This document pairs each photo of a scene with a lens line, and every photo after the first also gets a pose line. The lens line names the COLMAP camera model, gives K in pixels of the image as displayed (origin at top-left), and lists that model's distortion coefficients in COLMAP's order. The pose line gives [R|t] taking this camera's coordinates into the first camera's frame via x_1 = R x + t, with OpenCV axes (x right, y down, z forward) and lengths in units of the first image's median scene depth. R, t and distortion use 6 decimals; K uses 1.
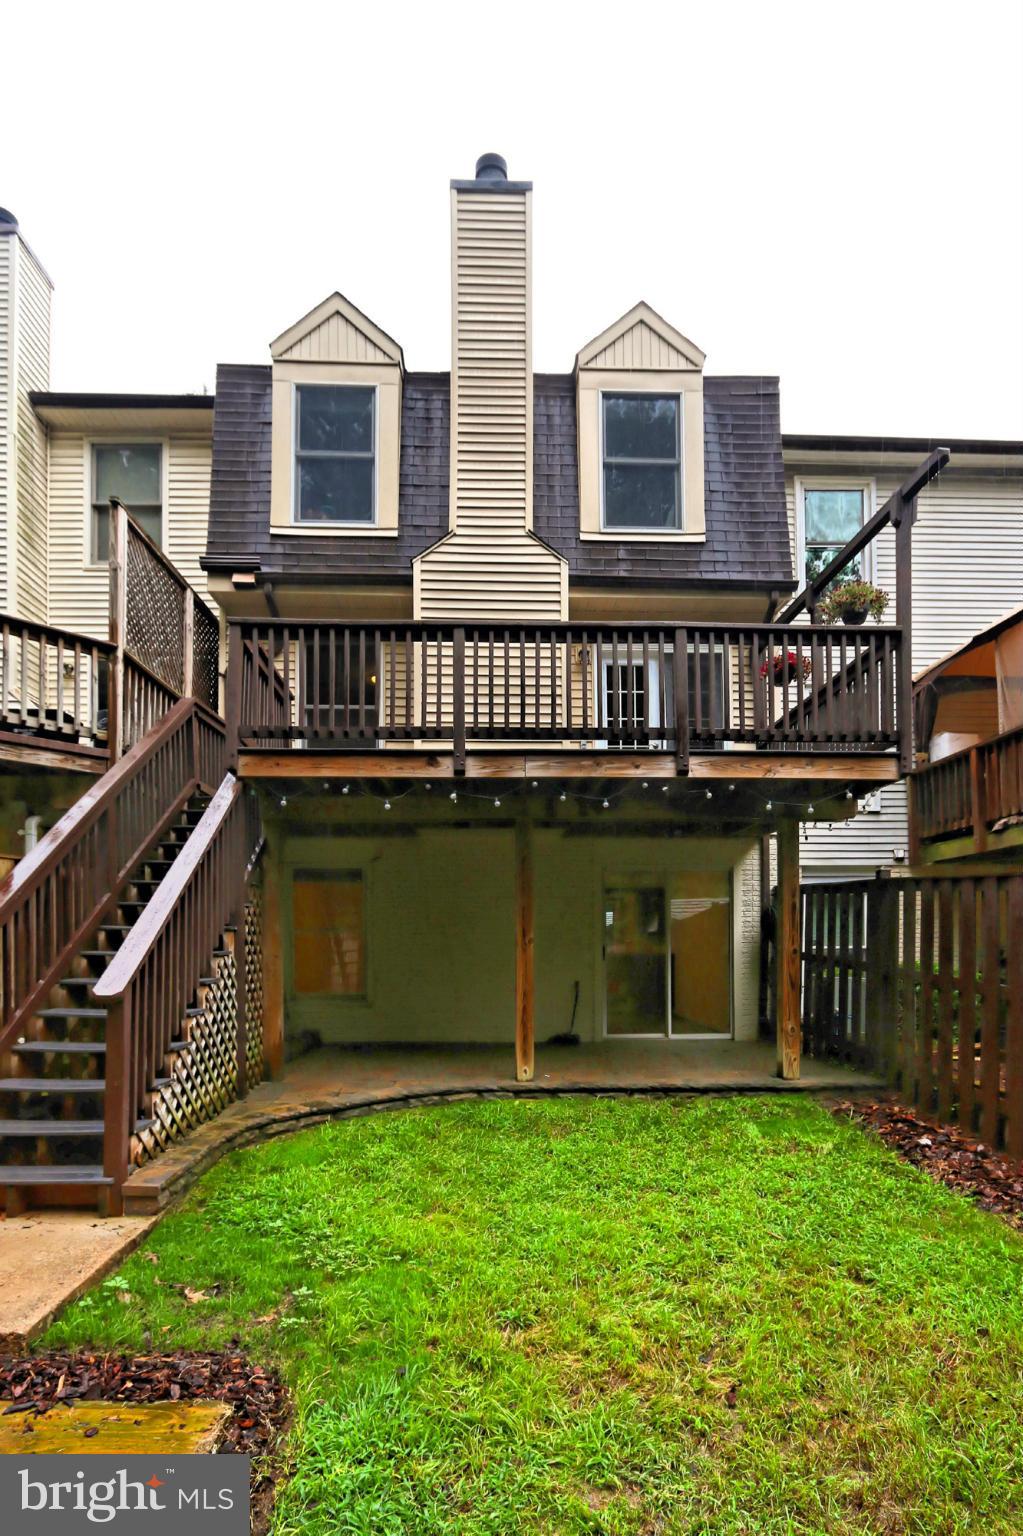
lens RADIAL K [[706.9, 0, 503.9], [0, 706.9, 770.4], [0, 0, 1]] dist [-0.001701, 0.000745]
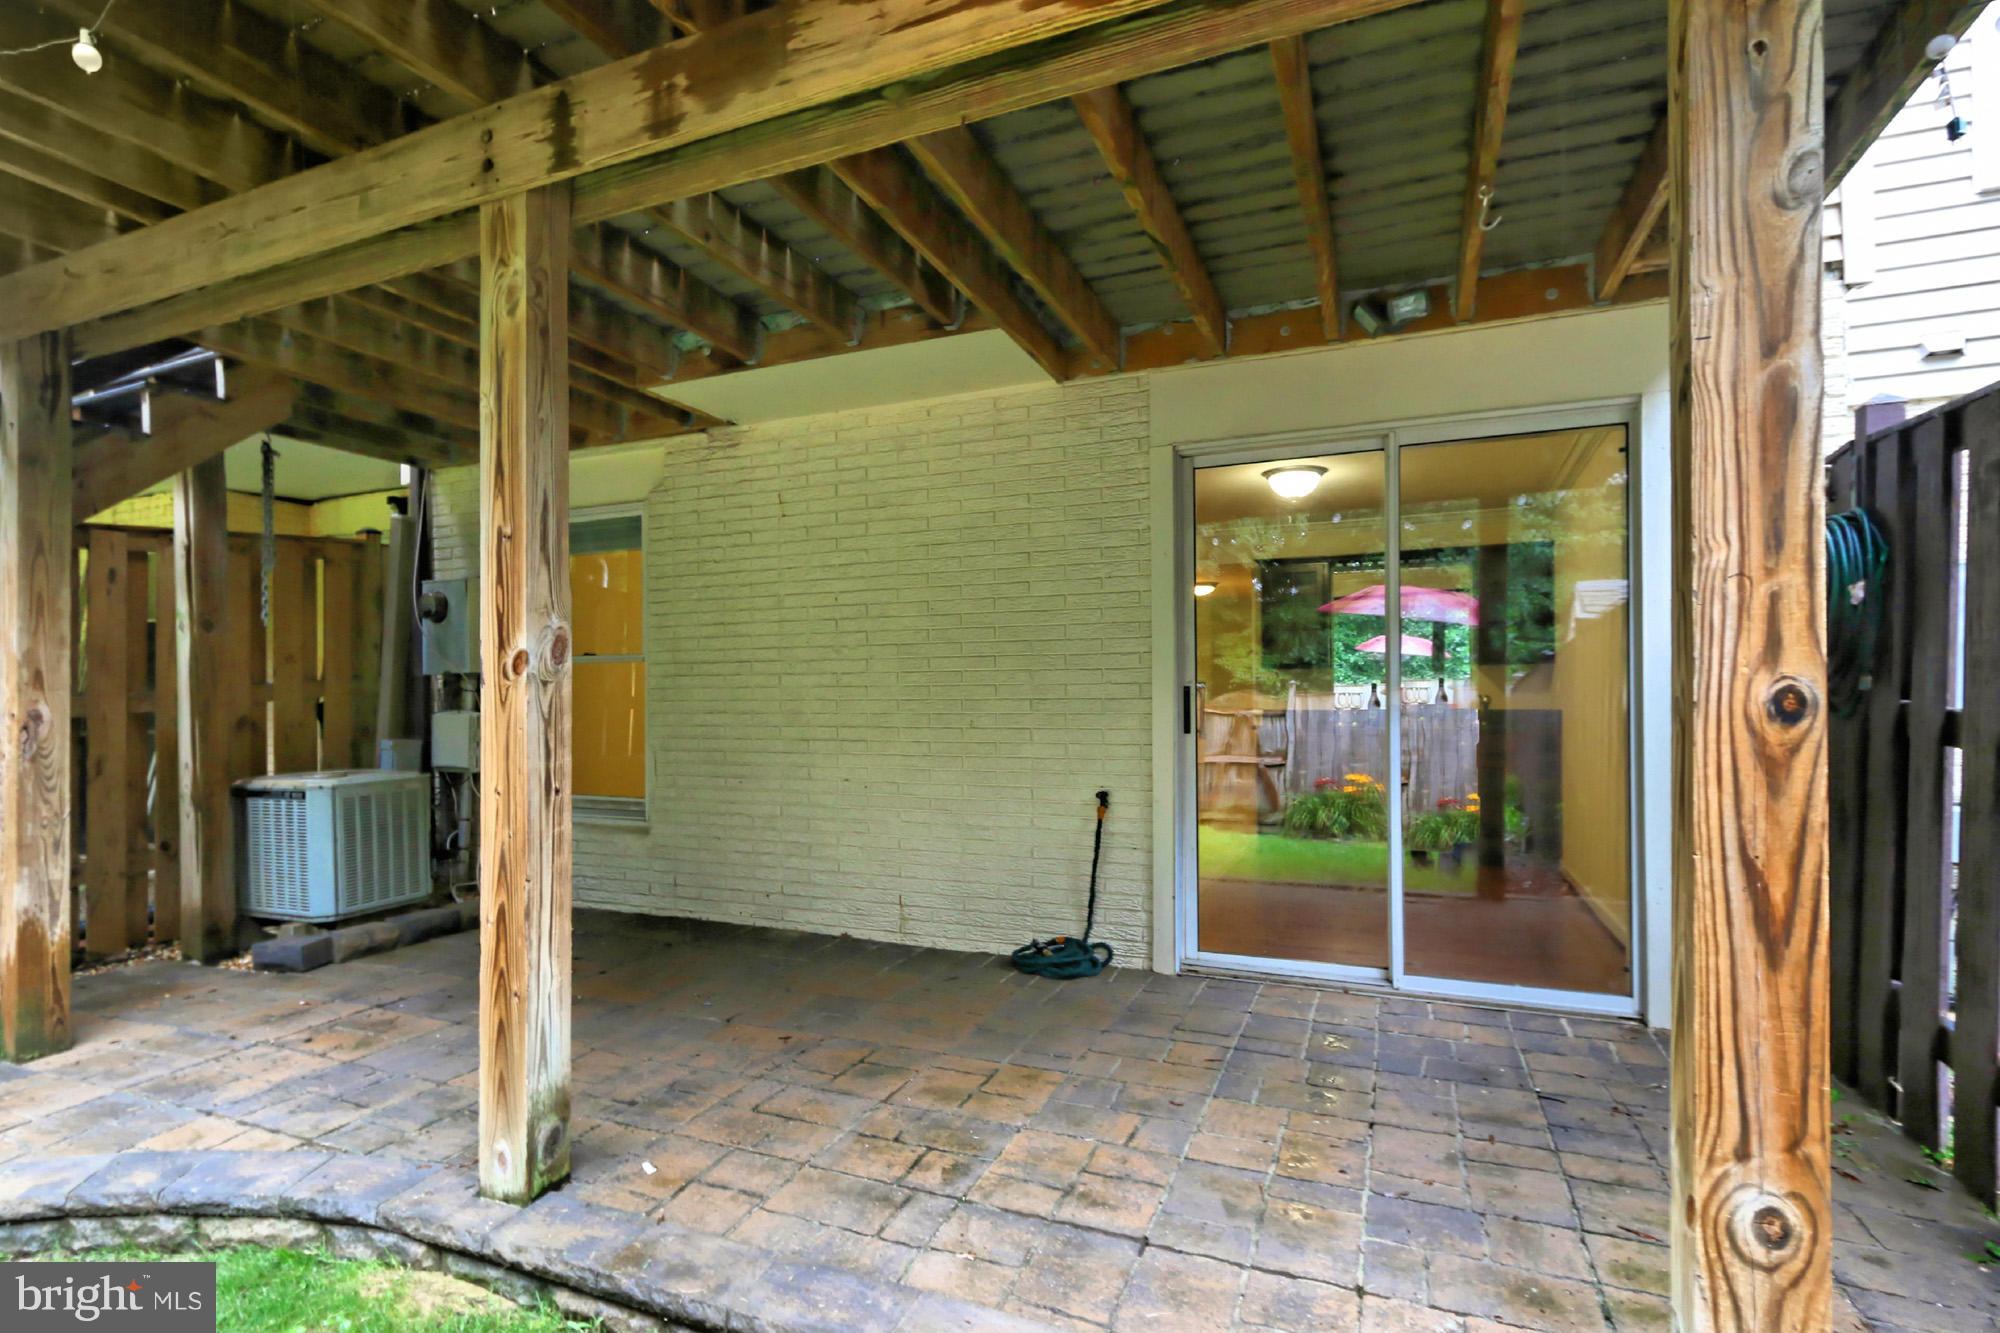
lens RADIAL K [[920.4, 0, 1005.1], [0, 920.4, 671.4], [0, 0, 1]] dist [-0.001701, 0.000745]
pose [[0.909312, -0.013325, -0.415902, 0.251324], [0.099415, 0.977500, 0.186038, 0.158765], [0.404066, -0.210513, 0.890177, 0.618790]]
